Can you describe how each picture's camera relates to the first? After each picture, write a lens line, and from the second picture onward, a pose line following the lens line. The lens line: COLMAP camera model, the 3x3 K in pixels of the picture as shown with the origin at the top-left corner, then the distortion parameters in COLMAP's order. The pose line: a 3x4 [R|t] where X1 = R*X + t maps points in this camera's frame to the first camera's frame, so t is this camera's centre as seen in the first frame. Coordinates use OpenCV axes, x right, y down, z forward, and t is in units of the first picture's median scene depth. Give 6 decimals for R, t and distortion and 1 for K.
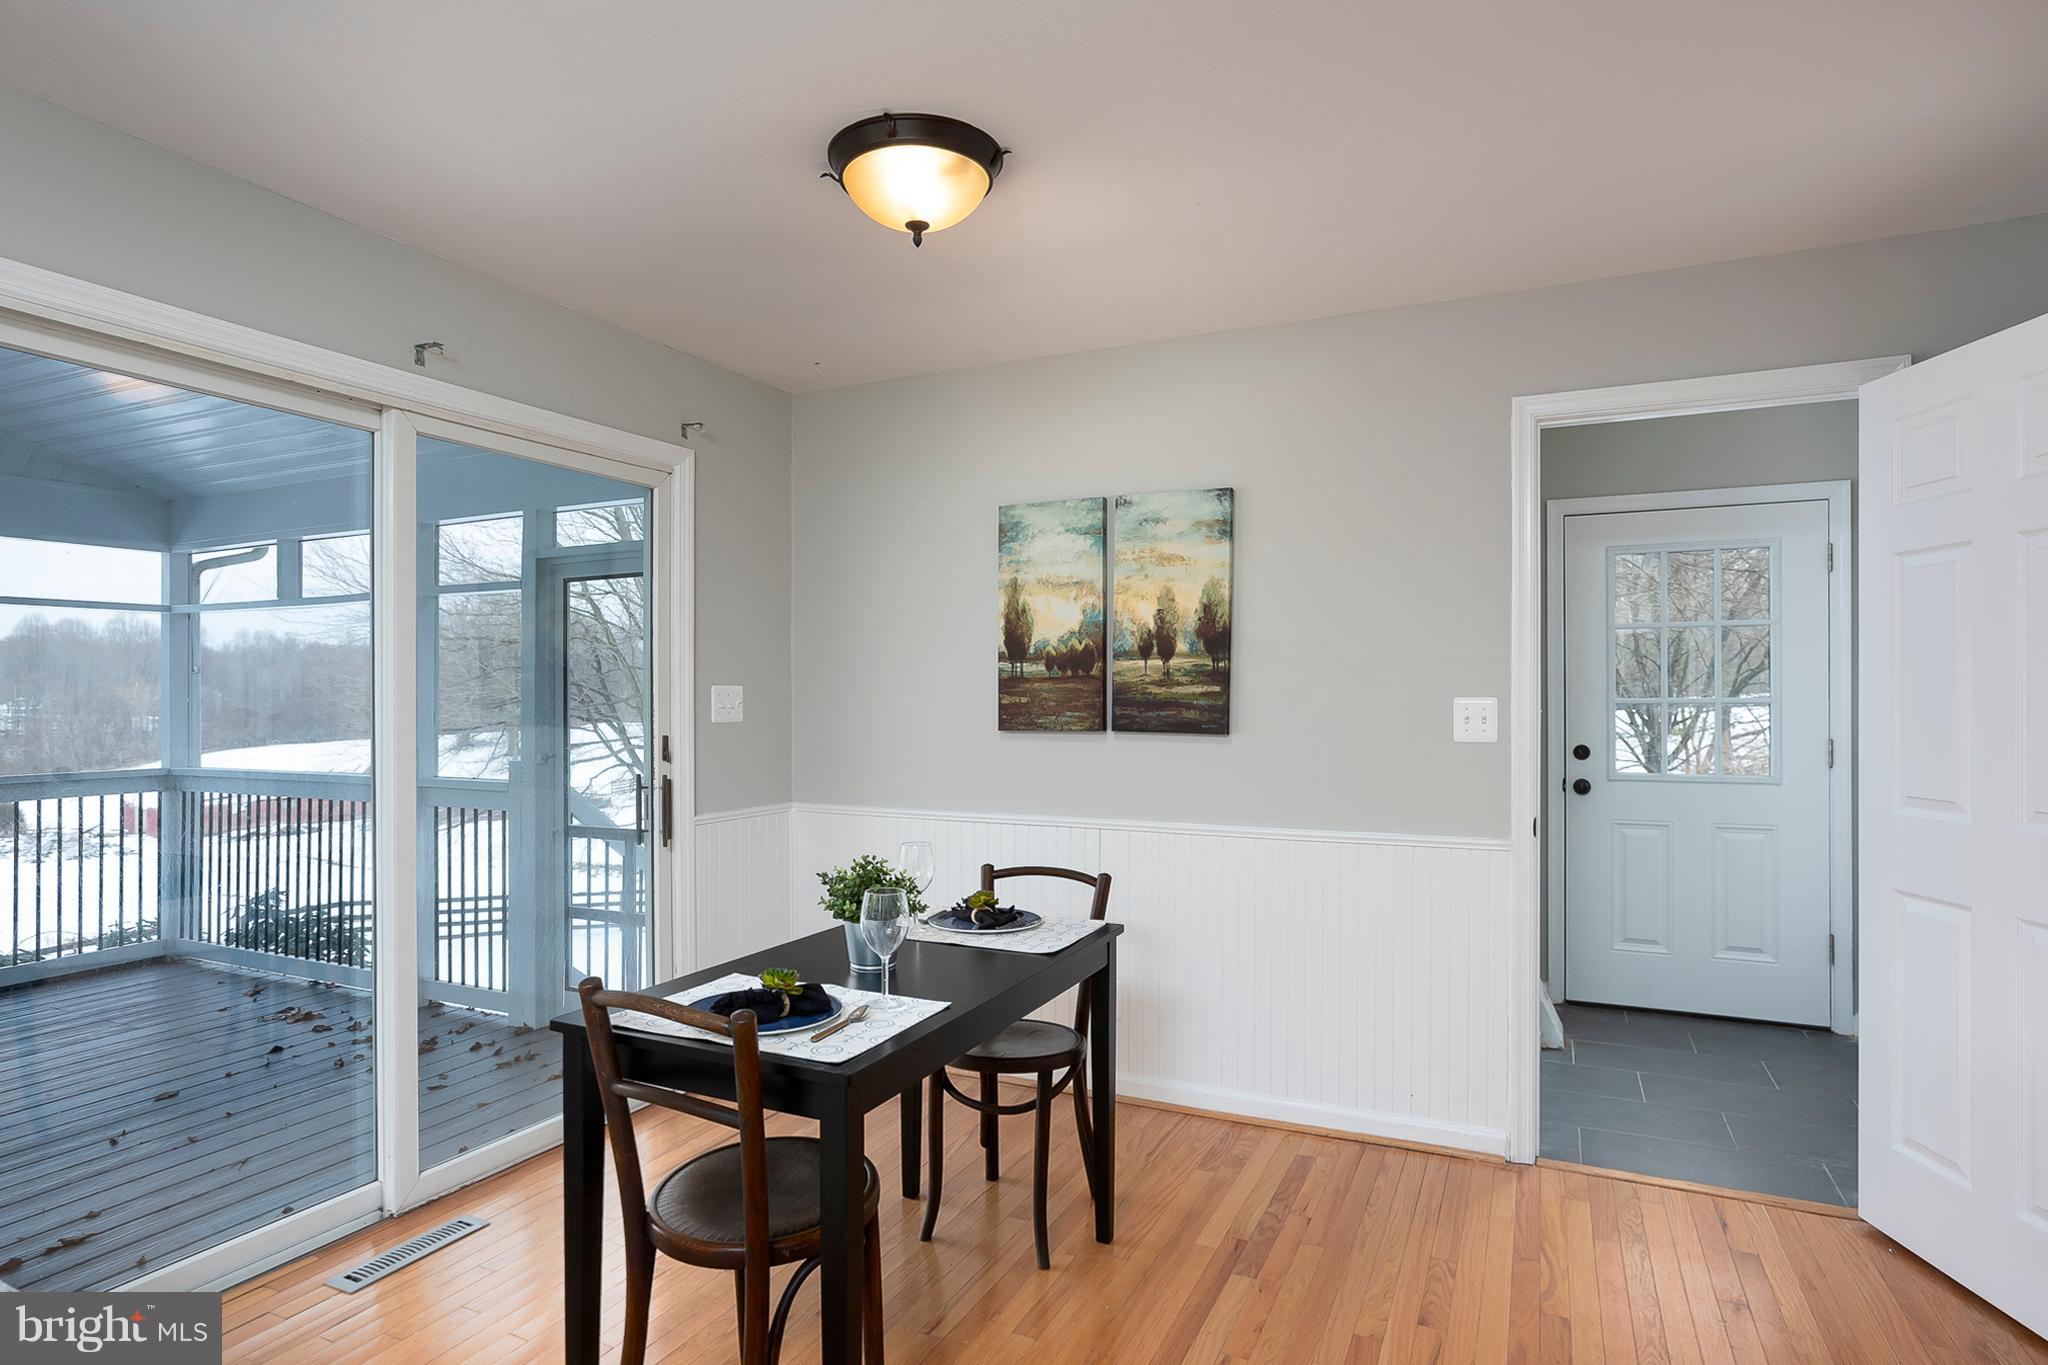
lens RADIAL K [[1077.9, 0, 1018.8], [0, 1077.9, 697.9], [0, 0, 1]] dist [-0.000743, -0.000295]
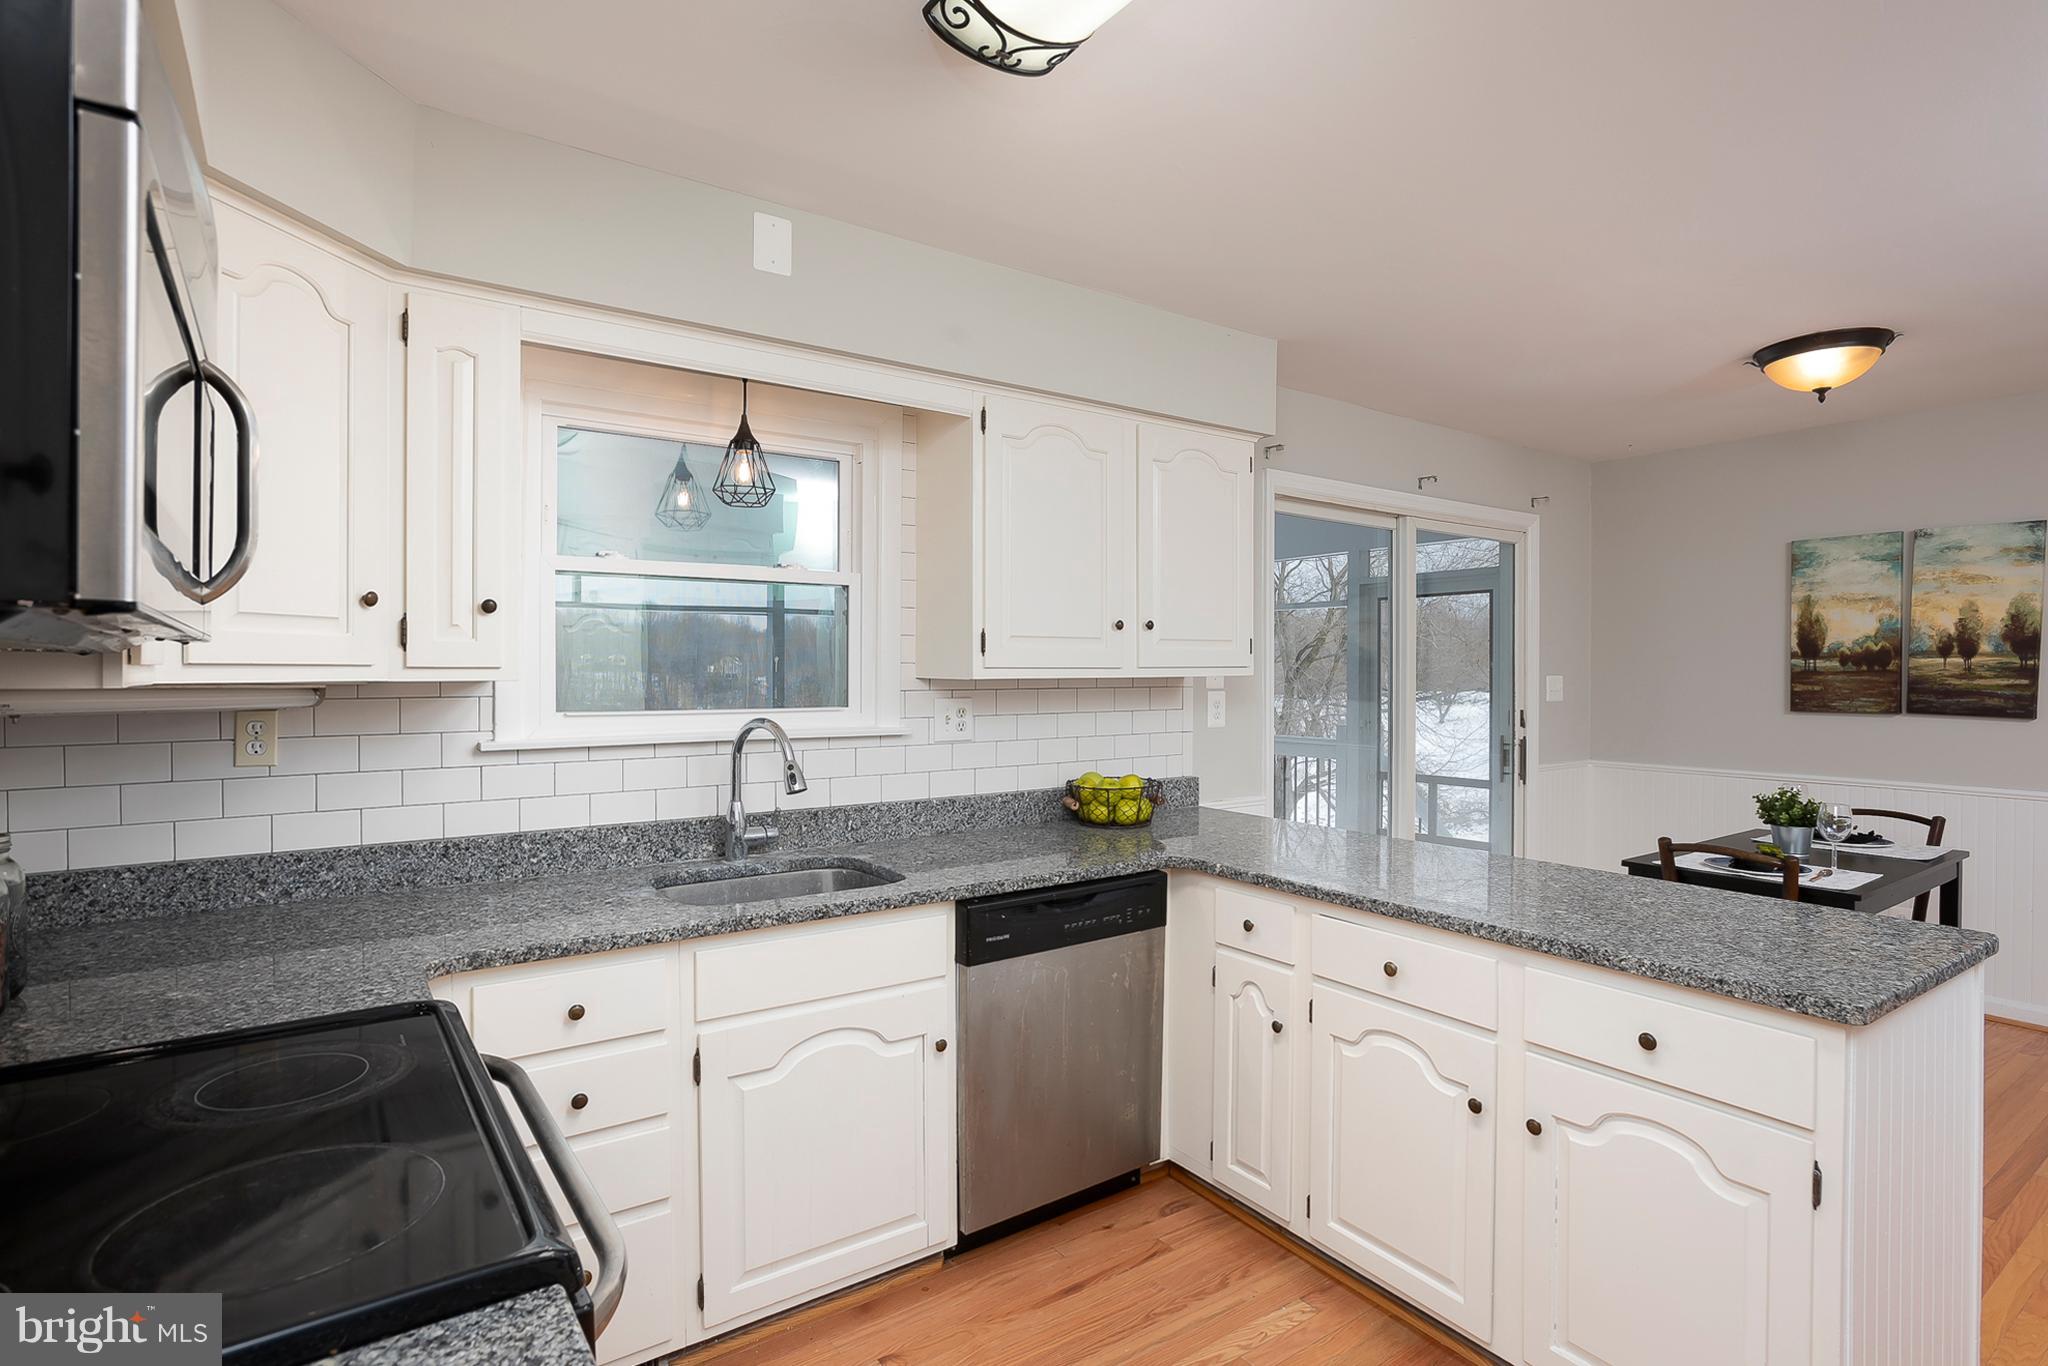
lens RADIAL K [[979.5, 0, 1034.5], [0, 979.5, 692.8], [0, 0, 1]] dist [-0.039547, 0.016076]
pose [[0.874128, 0.011973, -0.485549, -0.268756], [-0.002122, 0.999781, 0.020834, -0.015373], [0.485692, -0.017181, 0.873961, -0.503538]]
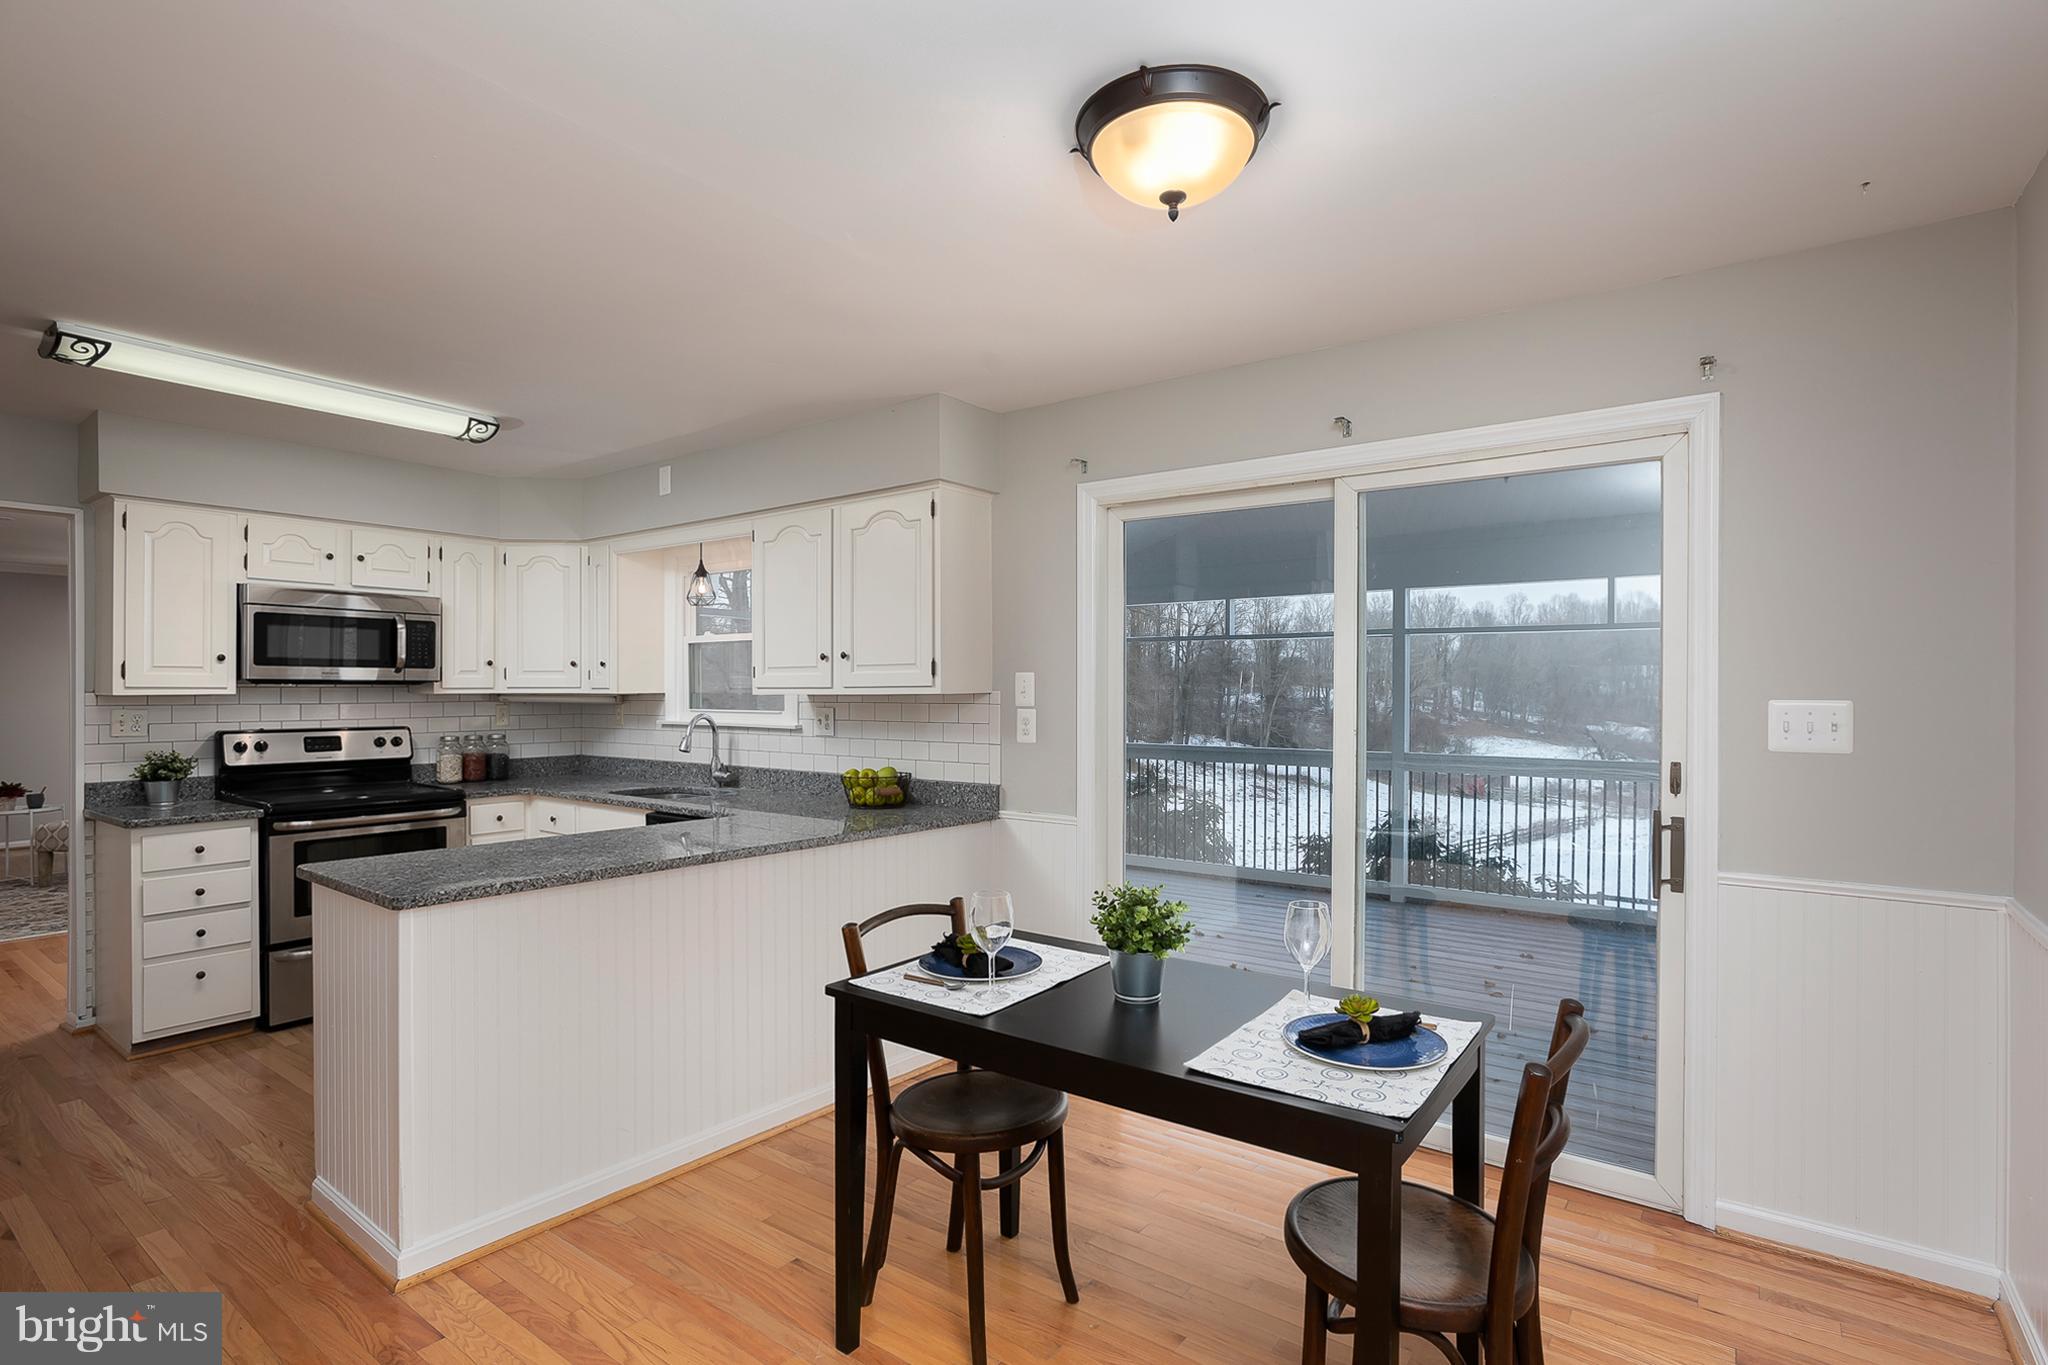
lens RADIAL K [[979.5, 0, 1034.5], [0, 979.5, 692.3], [0, 0, 1]] dist [-0.039547, 0.016076]
pose [[-0.167394, -0.000341, -0.985890, 0.465090], [-0.003781, 0.999993, 0.000296, -0.014940], [0.985883, 0.003777, -0.167394, 0.657434]]
